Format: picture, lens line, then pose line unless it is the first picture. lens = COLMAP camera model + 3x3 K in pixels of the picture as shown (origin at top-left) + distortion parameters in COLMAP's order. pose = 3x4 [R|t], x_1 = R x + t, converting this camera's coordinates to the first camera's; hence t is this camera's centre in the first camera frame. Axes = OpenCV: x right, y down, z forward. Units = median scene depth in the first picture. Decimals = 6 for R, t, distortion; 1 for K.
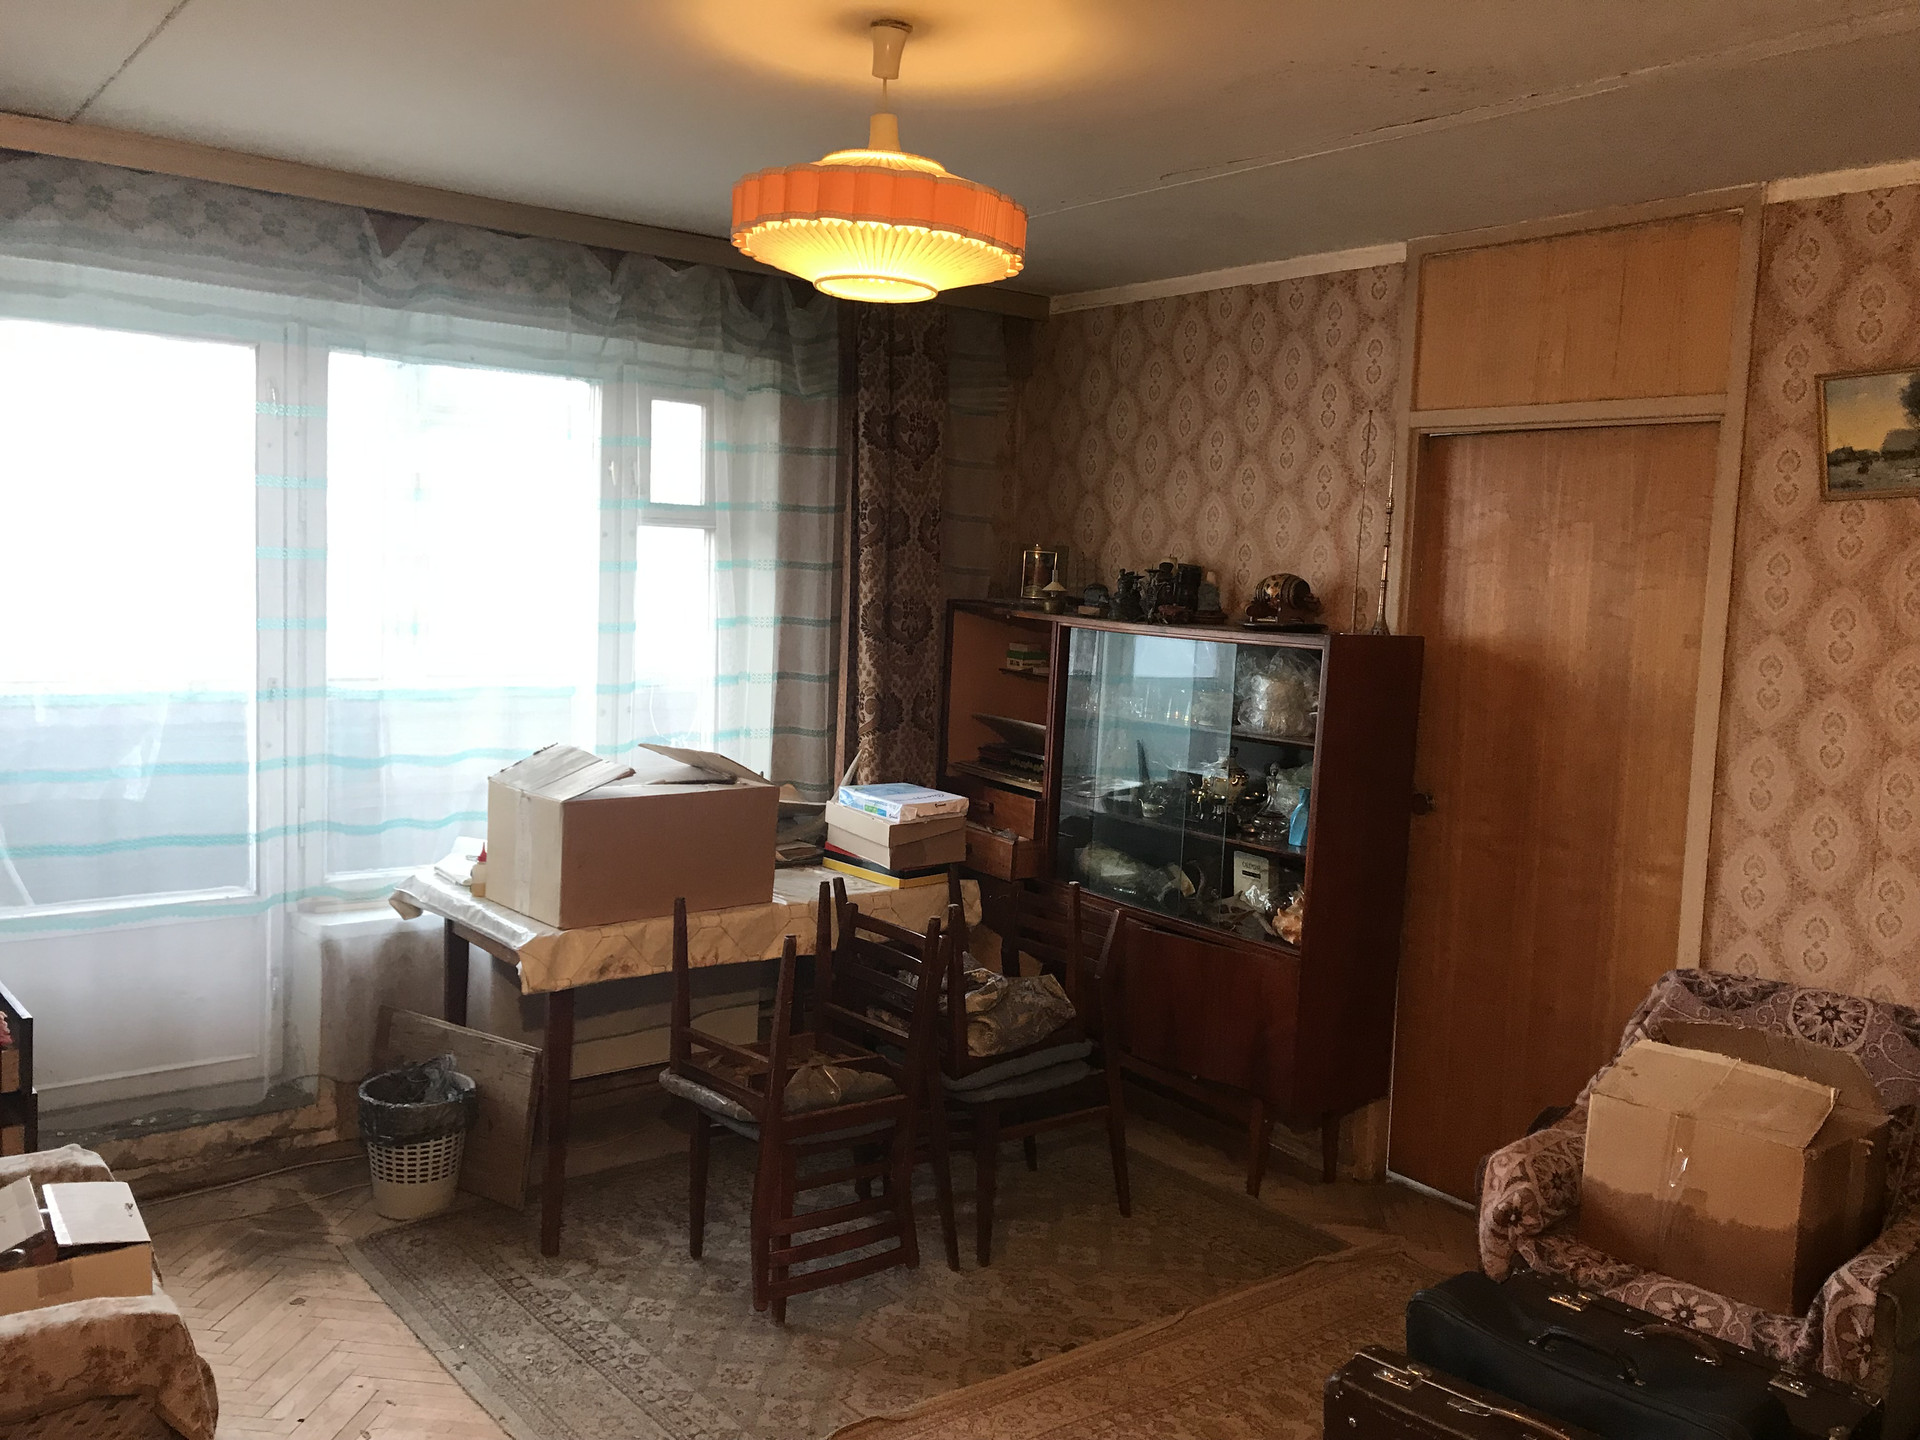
lens RADIAL K [[1602.4, 0, 960.0], [0, 1602.4, 720.0], [0, 0, 1]] dist [0.034013, -0.005966]
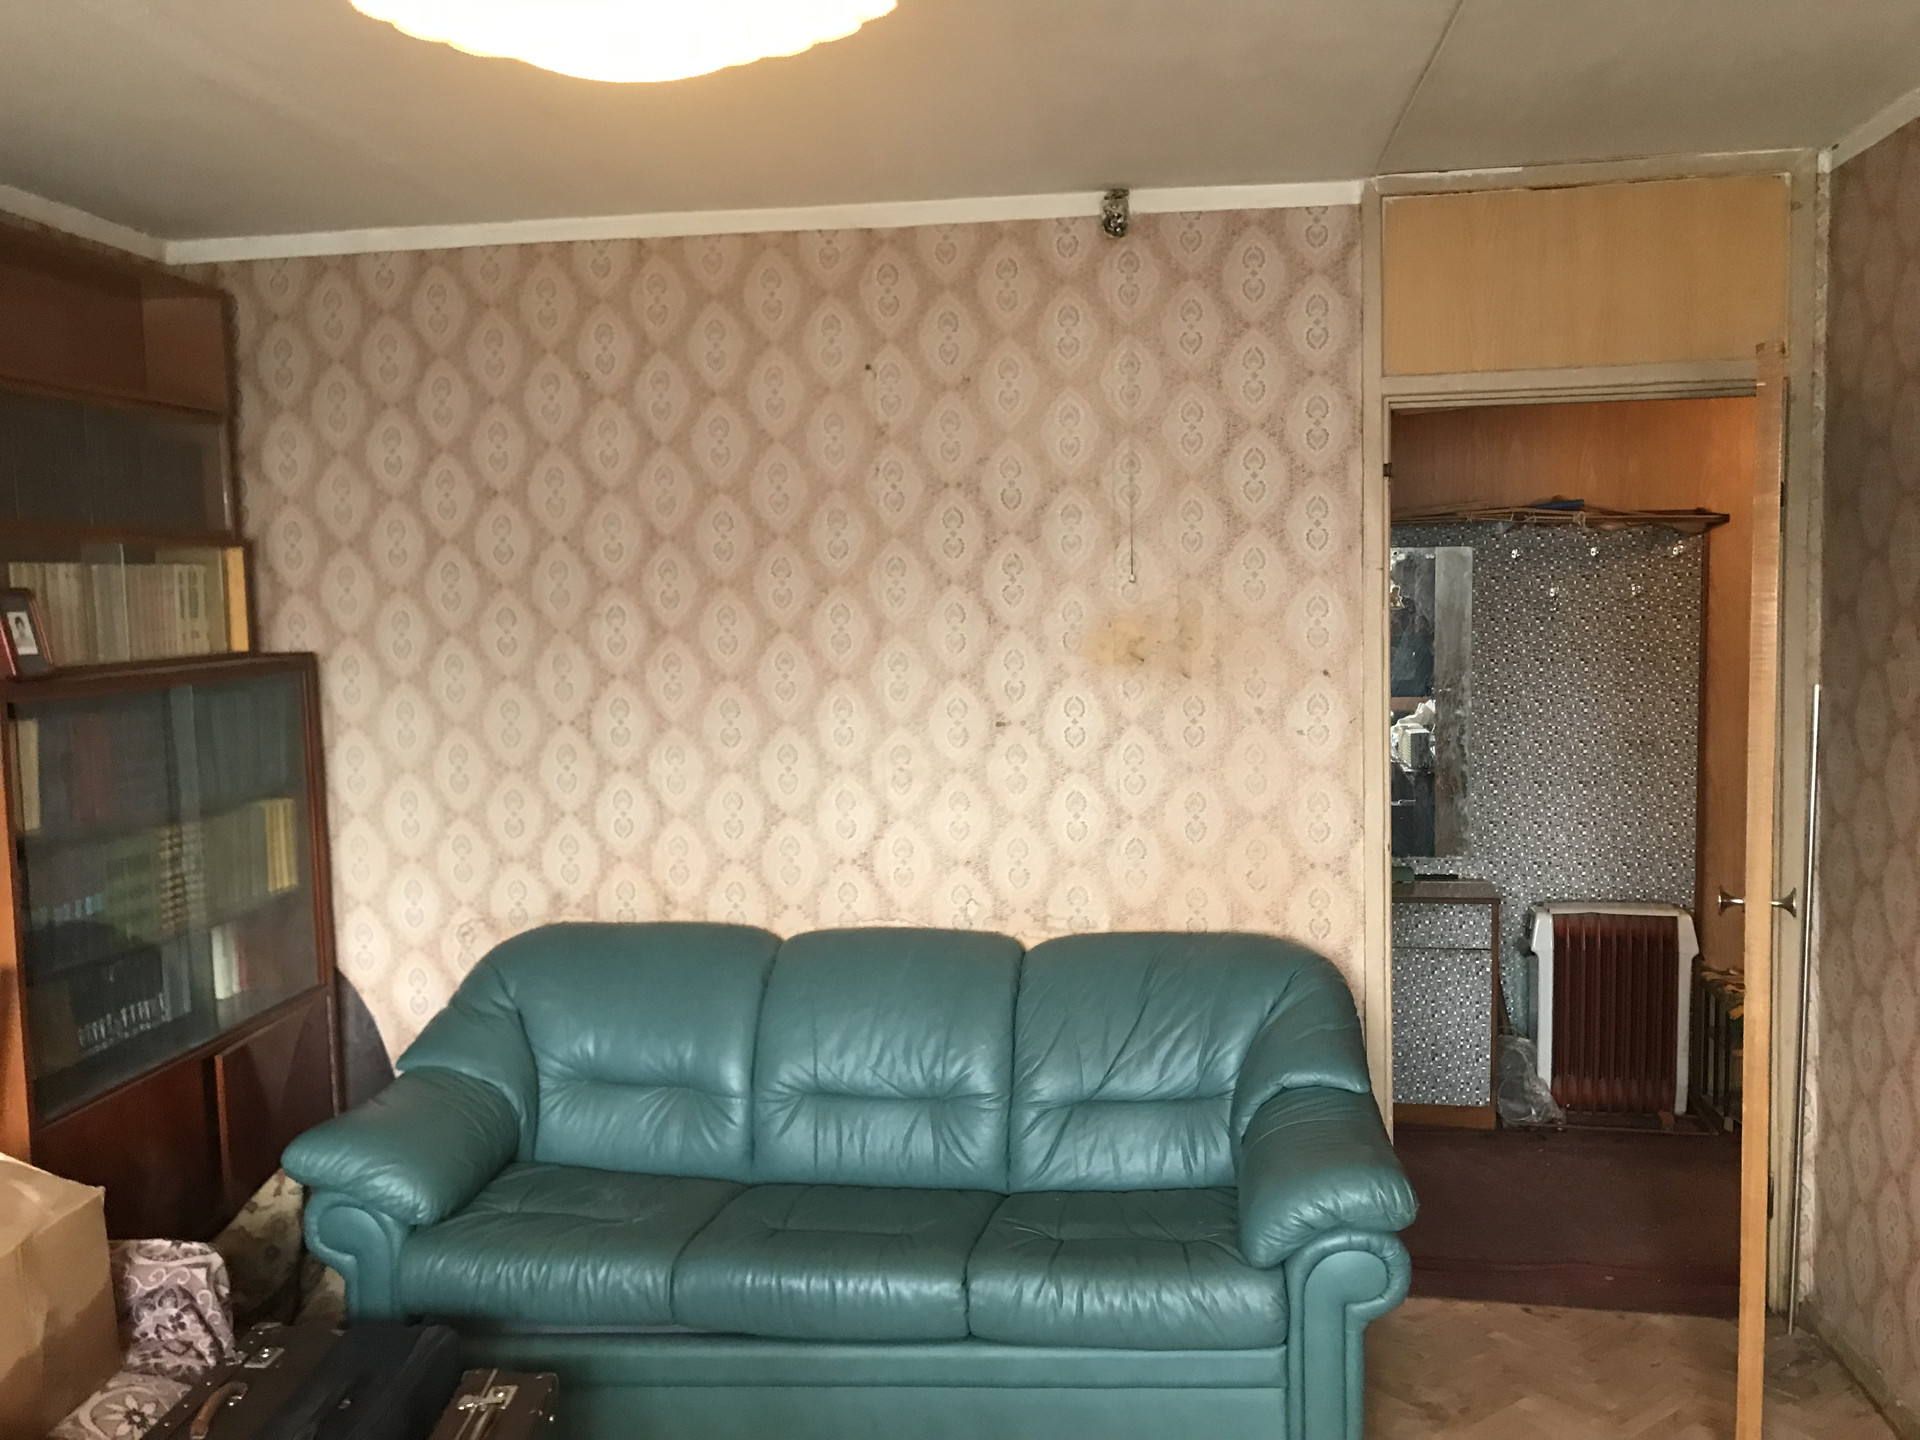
lens RADIAL K [[1552.2, 0, 960.0], [0, 1552.2, 720.0], [0, 0, 1]] dist [-0.017775, -0.009058]
pose [[0.721053, -0.108832, 0.684280, -0.331144], [0.112007, 0.992906, 0.039891, -0.055919], [-0.683767, 0.047880, 0.728128, 0.423974]]
